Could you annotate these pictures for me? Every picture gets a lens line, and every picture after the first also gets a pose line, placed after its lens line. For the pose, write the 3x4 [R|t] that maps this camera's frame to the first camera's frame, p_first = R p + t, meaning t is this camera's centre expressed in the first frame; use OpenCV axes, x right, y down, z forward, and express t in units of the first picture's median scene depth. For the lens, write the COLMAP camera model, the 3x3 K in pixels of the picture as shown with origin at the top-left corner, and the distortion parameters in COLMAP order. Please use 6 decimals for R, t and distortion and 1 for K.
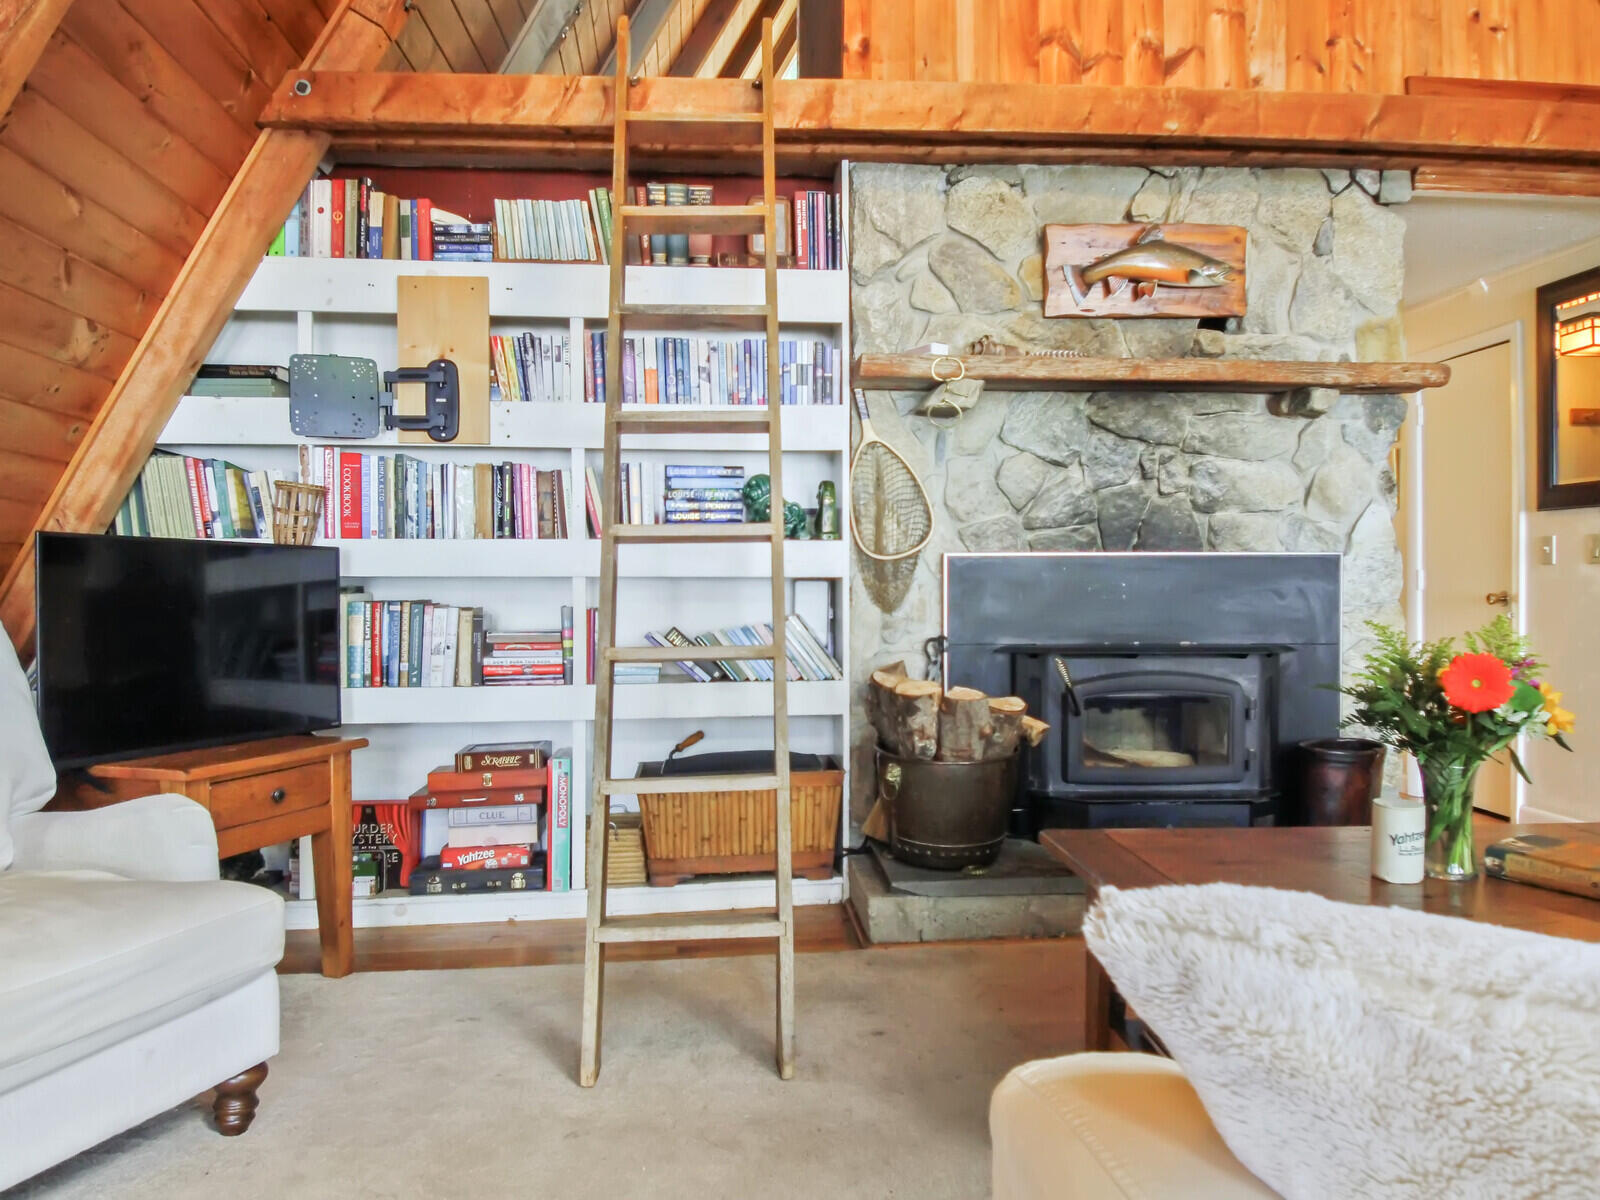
lens RADIAL K [[1121.2, 0, 795.6], [0, 1121.2, 581.8], [0, 0, 1]] dist [0.059486, -0.105971]
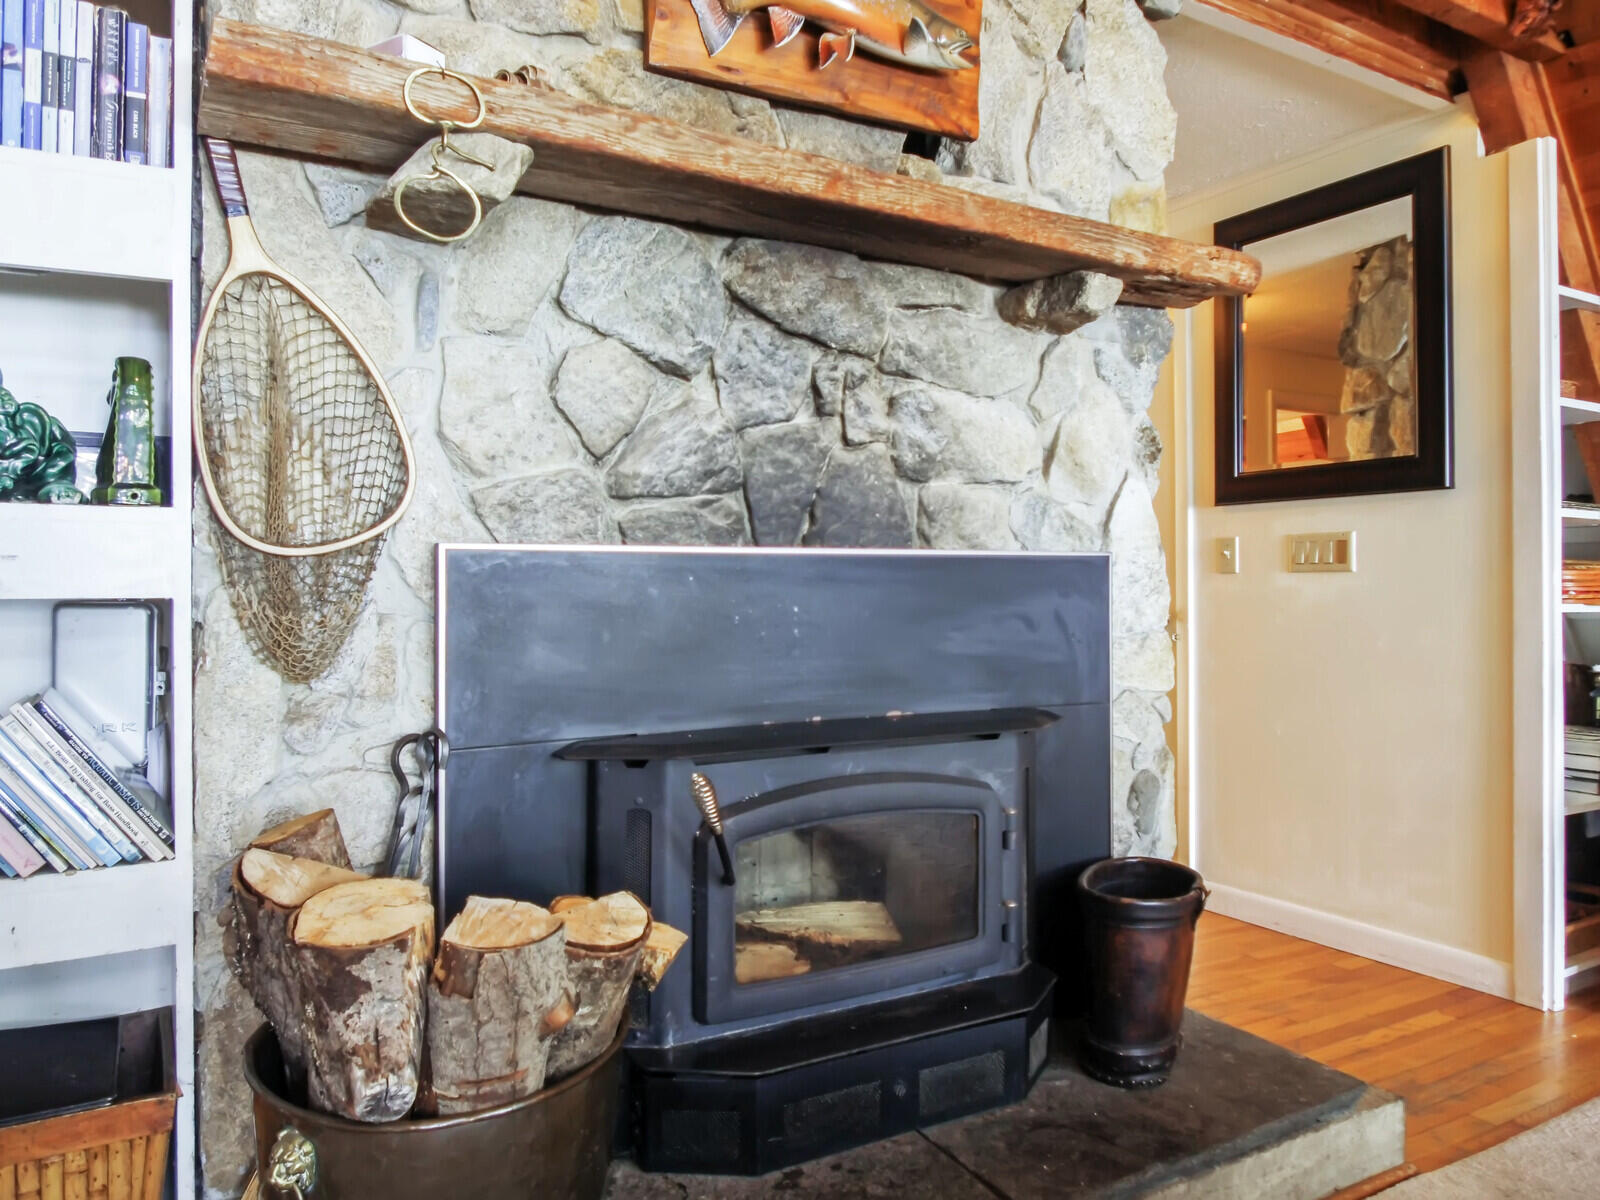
lens RADIAL K [[1115.4, 0, 799.0], [0, 1115.4, 582.3], [0, 0, 1]] dist [0.063085, -0.096573]
pose [[0.900245, -0.000410, 0.435384, 0.066647], [0.003909, 0.999967, -0.007139, -0.006242], [-0.435367, 0.008129, 0.900217, 0.529430]]
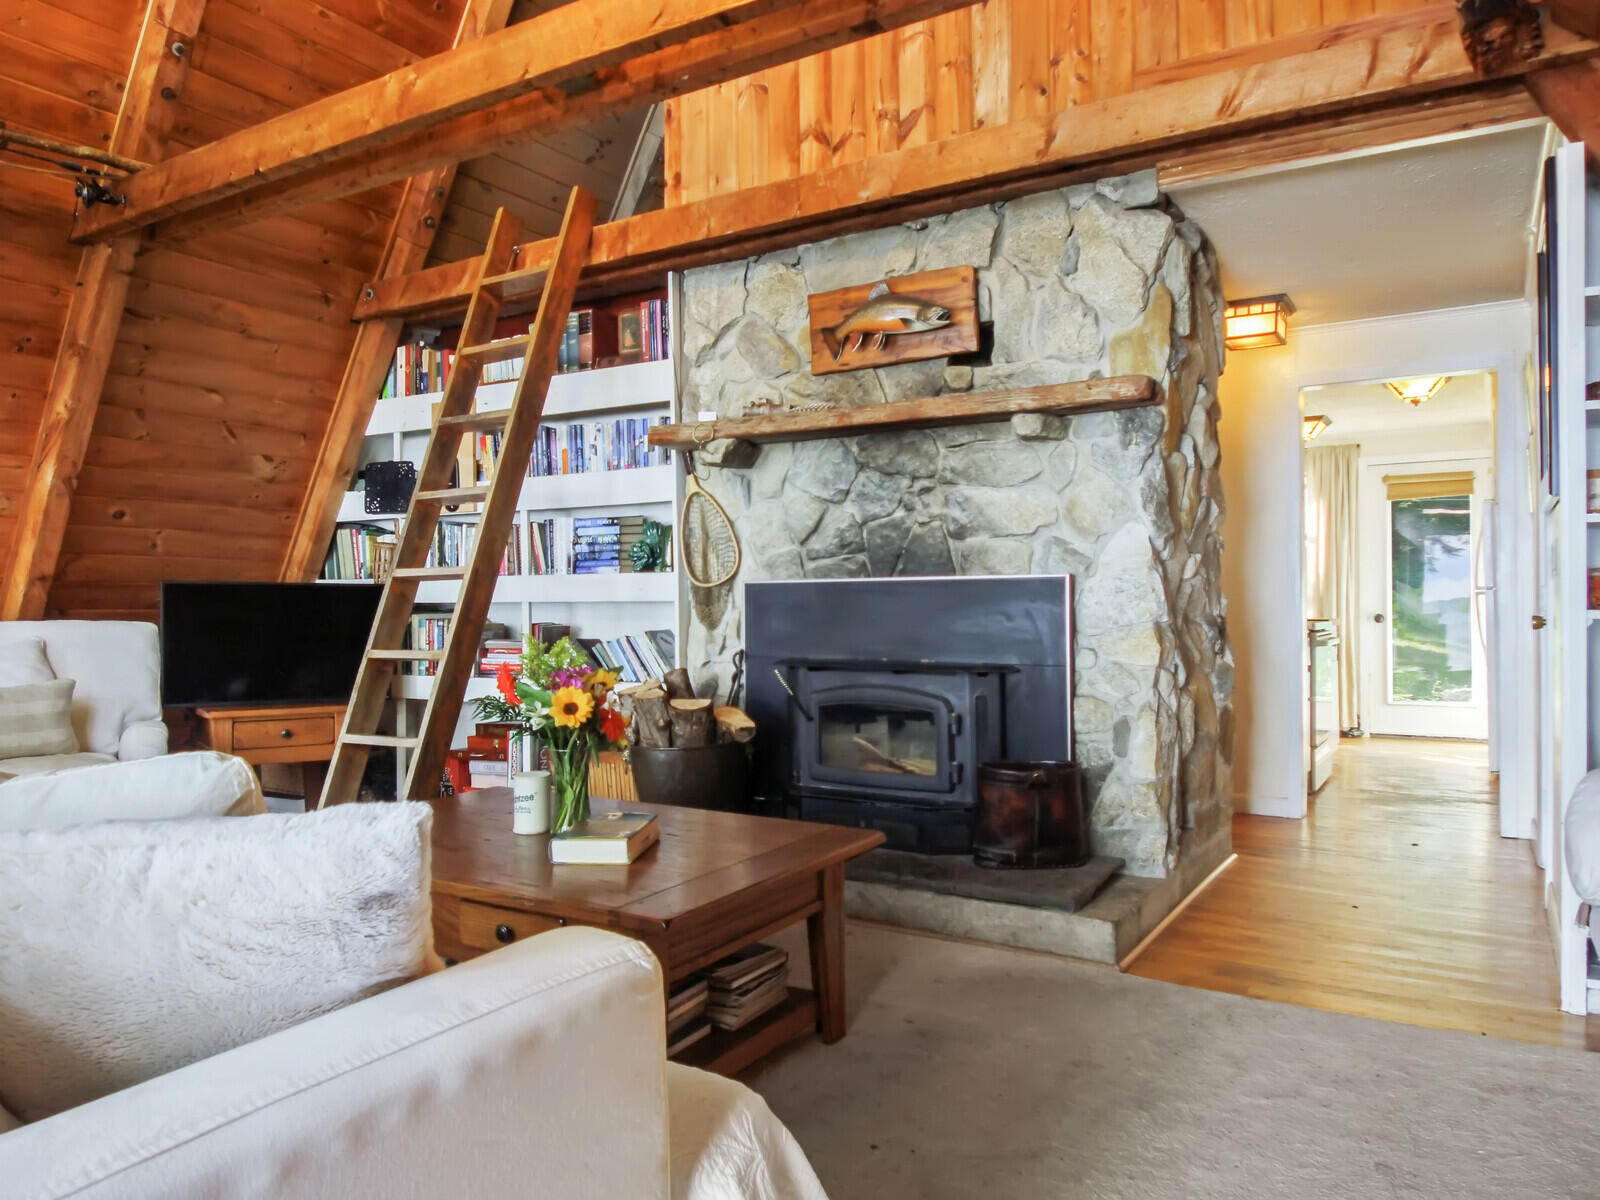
lens RADIAL K [[1140.3, 0, 802.6], [0, 1140.3, 604.4], [0, 0, 1]] dist [0.066909, -0.102537]
pose [[0.806857, -0.002811, -0.590739, 0.897844], [0.004473, 0.999989, 0.001352, -0.001973], [0.590729, -0.003733, 0.806861, 0.048725]]
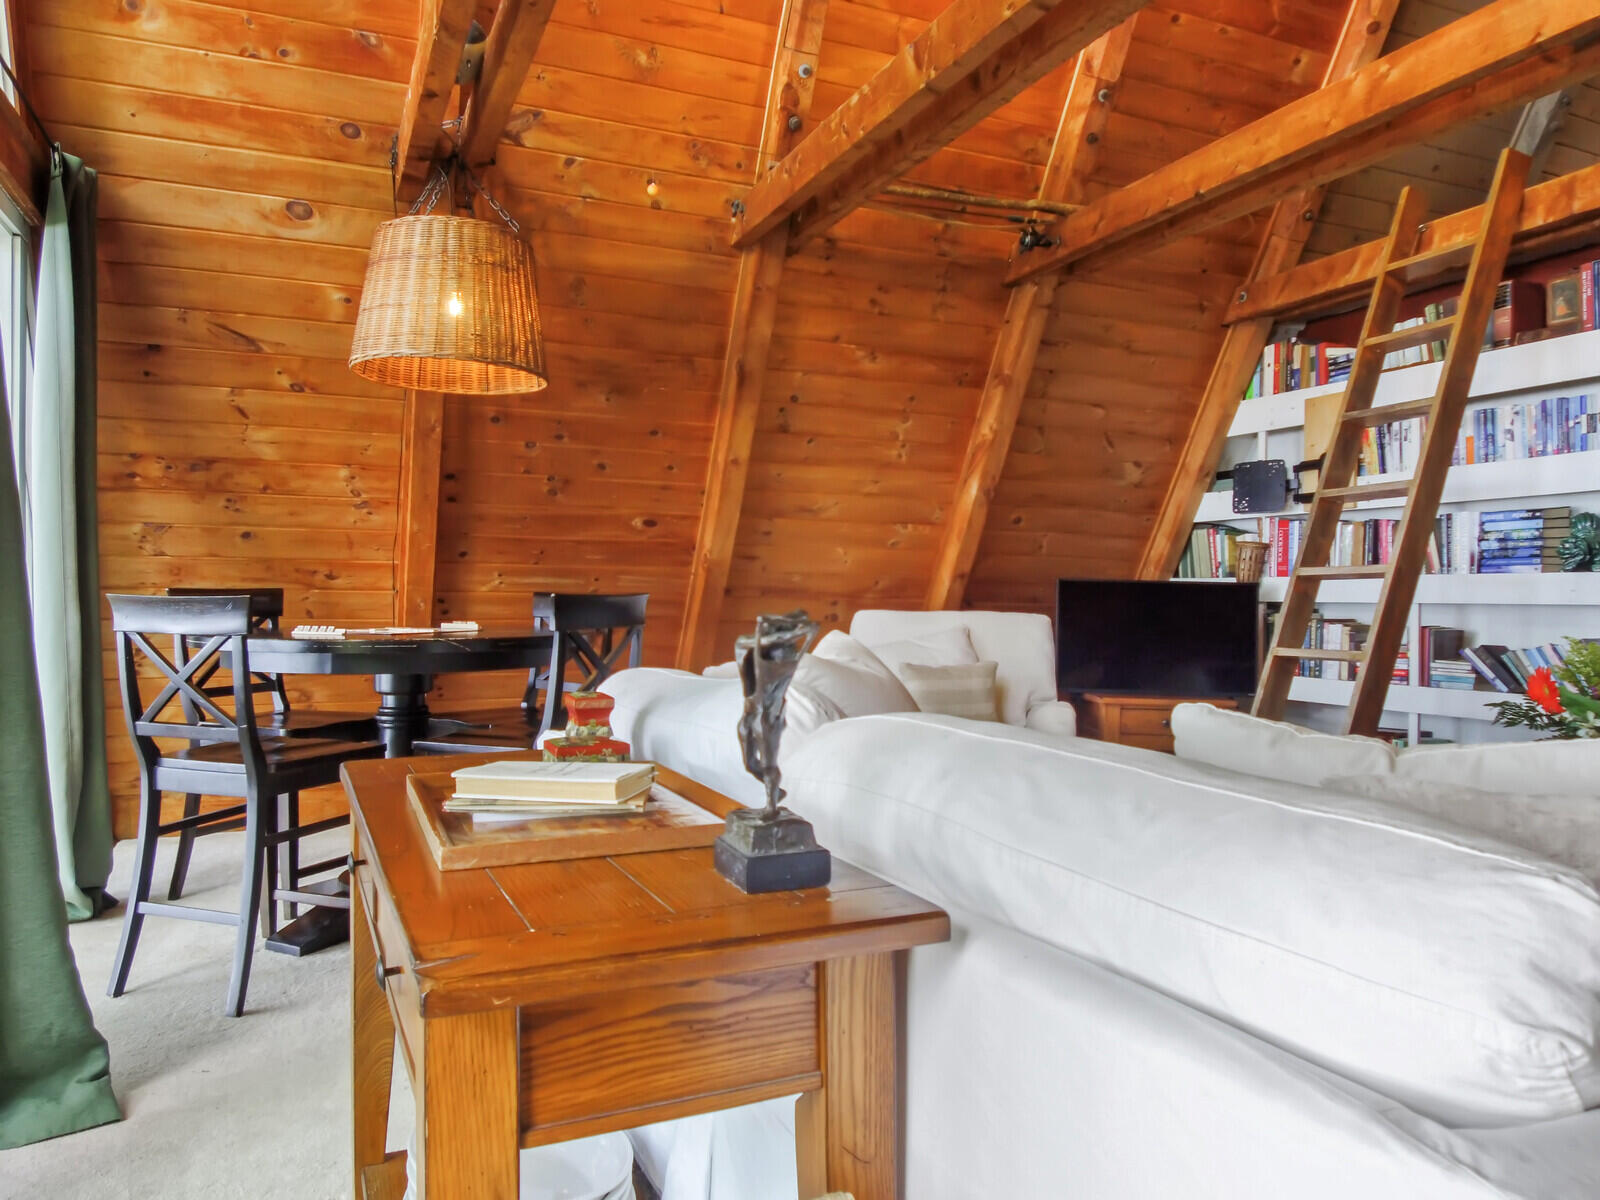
lens RADIAL K [[1140.3, 0, 802.6], [0, 1140.3, 604.4], [0, 0, 1]] dist [0.066909, -0.102537]
pose [[0.323813, 0.010306, -0.946065, 0.818127], [-0.014082, 0.999882, 0.006072, -0.001076], [0.946016, 0.011356, 0.323920, -0.106506]]
